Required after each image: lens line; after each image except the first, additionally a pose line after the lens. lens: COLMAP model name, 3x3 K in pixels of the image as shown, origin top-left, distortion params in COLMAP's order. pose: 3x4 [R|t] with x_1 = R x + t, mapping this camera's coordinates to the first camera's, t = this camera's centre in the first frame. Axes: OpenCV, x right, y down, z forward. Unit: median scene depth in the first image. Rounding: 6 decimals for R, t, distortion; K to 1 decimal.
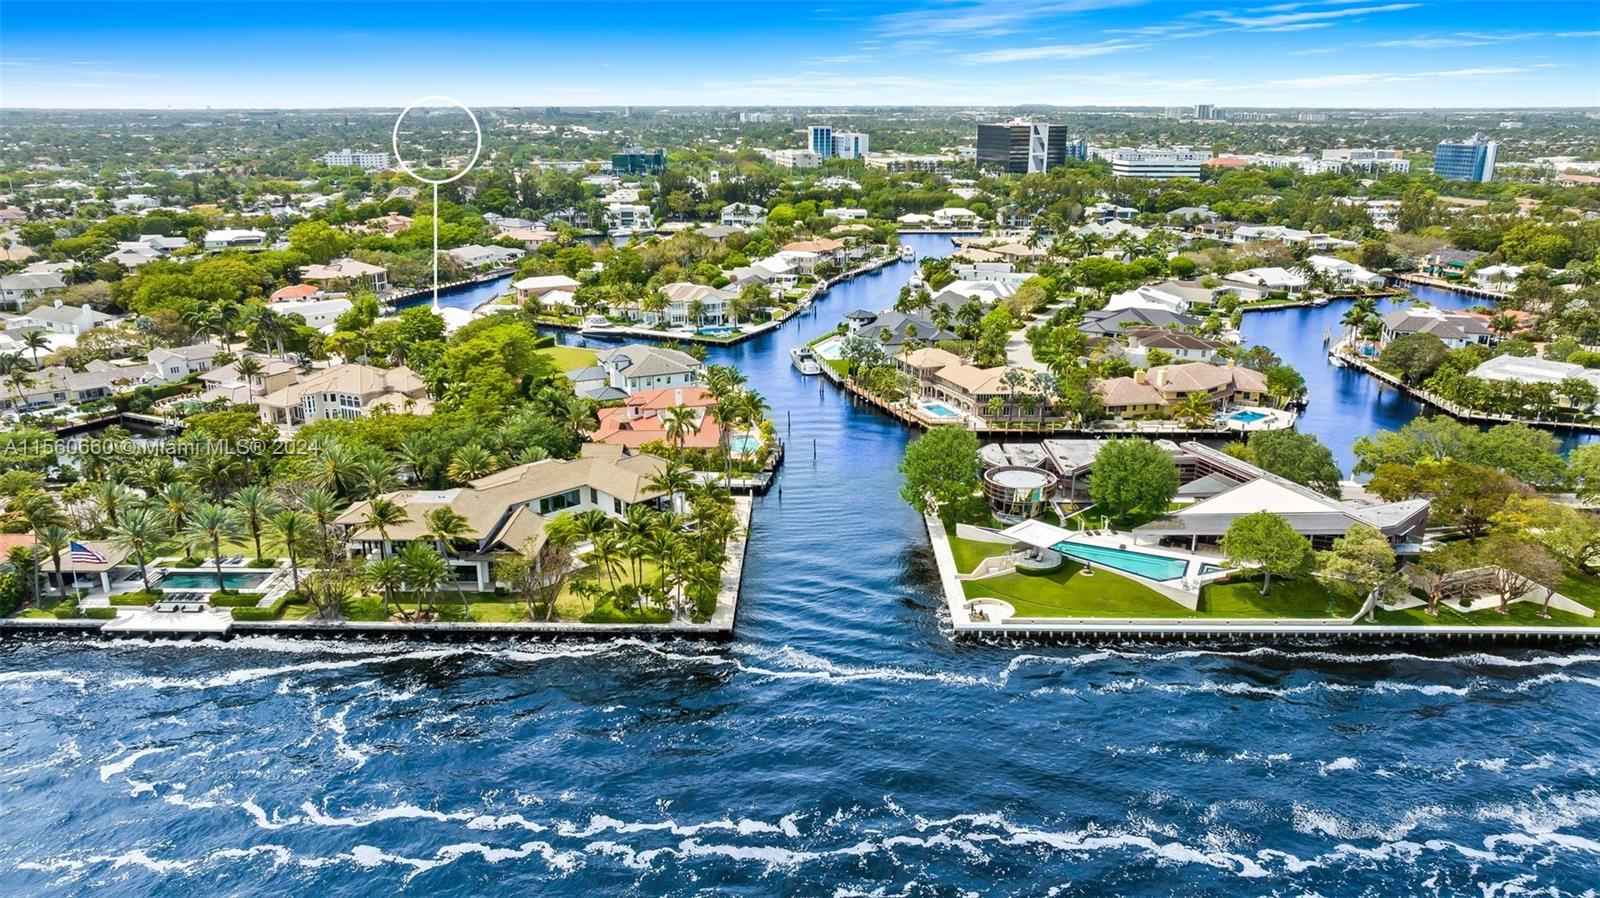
lens RADIAL K [[1130.8, 0, 800.0], [0, 1130.8, 449.0], [0, 0, 1]] dist [-0.025994, 0.006631]
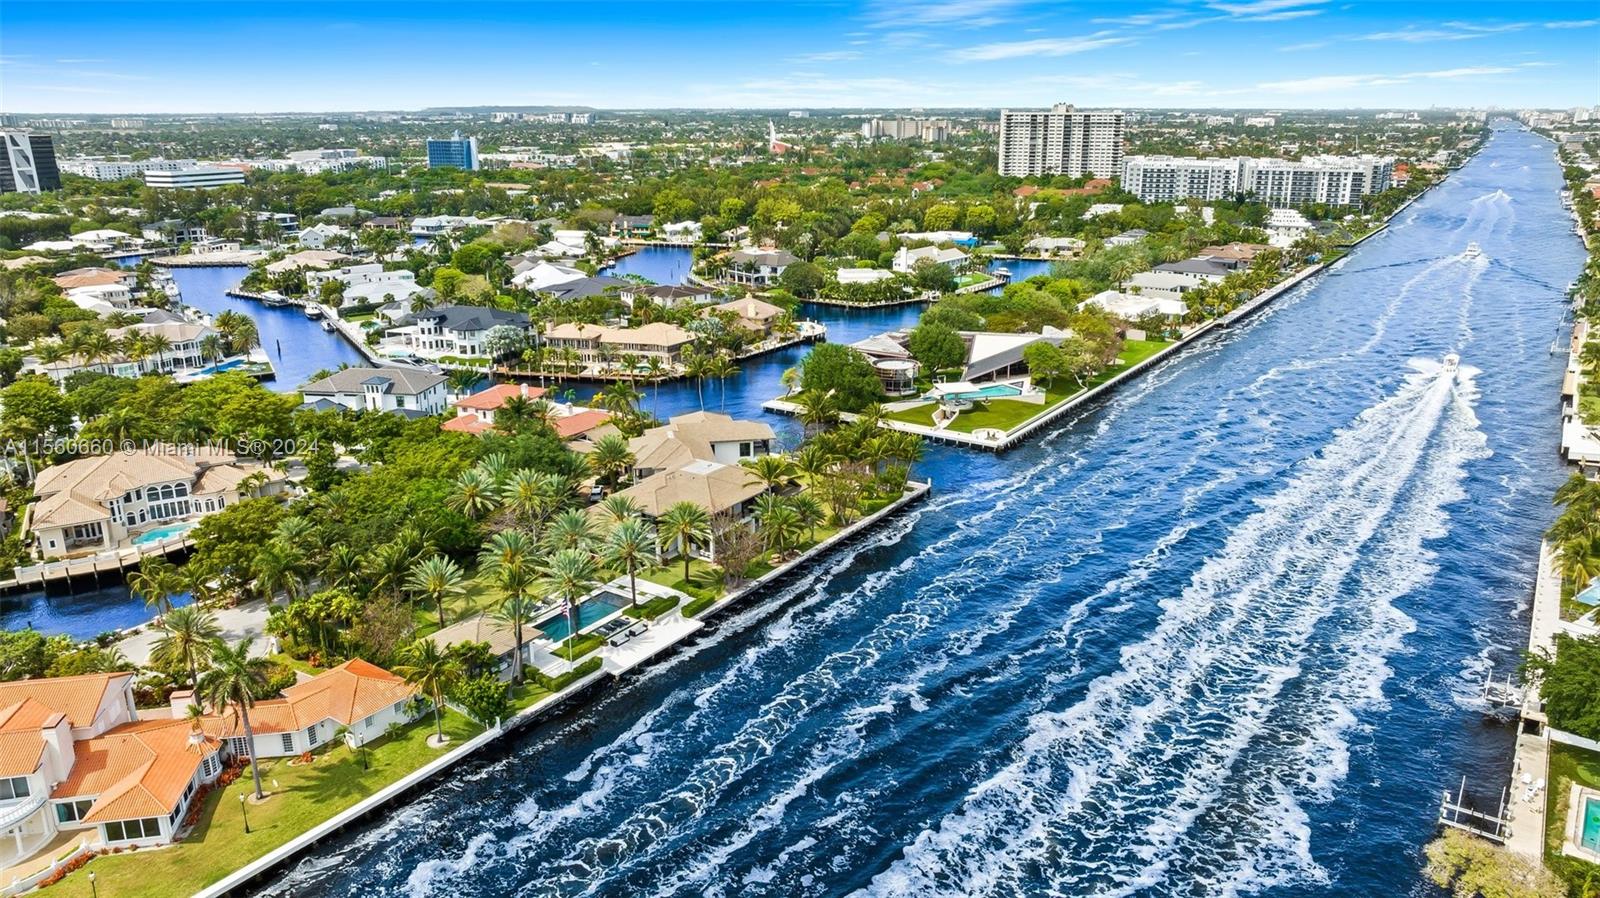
lens RADIAL K [[1130.8, 0, 800.0], [0, 1130.8, 449.0], [0, 0, 1]] dist [-0.025994, 0.006631]
pose [[0.550176, -0.245443, 0.798163, -1.021714], [0.247727, 0.960773, 0.124688, -0.078798], [-0.797457, 0.129126, 0.589397, 0.256115]]
